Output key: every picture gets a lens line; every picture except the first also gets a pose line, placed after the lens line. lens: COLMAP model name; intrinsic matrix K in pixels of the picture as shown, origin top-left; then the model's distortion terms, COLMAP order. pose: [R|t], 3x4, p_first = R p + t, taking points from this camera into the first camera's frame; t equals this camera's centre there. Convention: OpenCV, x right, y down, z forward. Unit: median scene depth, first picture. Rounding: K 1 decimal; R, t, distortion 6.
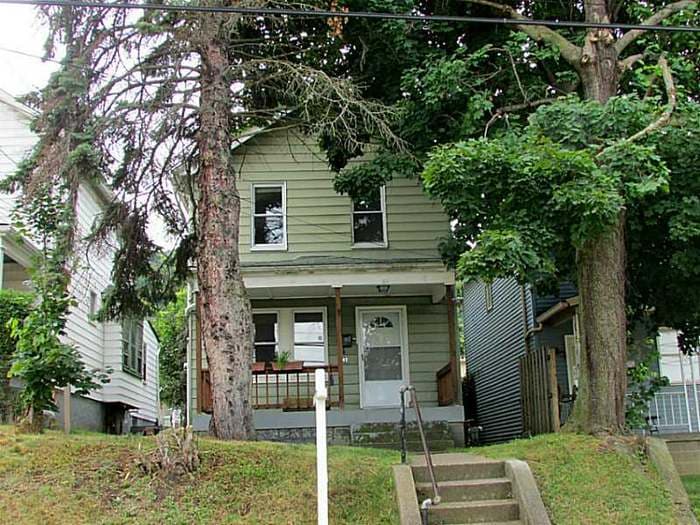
lens RADIAL K [[790.5, 0, 349.4], [0, 790.5, 281.5], [0, 0, 1]] dist [-0.013431, -0.033191]
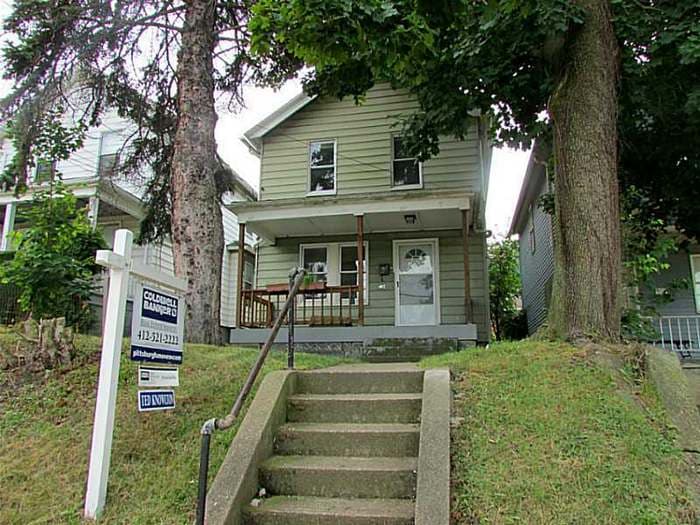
lens RADIAL K [[506.3, 0, 350.0], [0, 506.3, 262.5], [0, 0, 1]] dist [0.006360, -0.024625]
pose [[0.967743, -0.017342, -0.251343, 0.203352], [0.016033, 0.999845, -0.007256, 0.105977], [0.251430, 0.002992, 0.967871, 0.431578]]
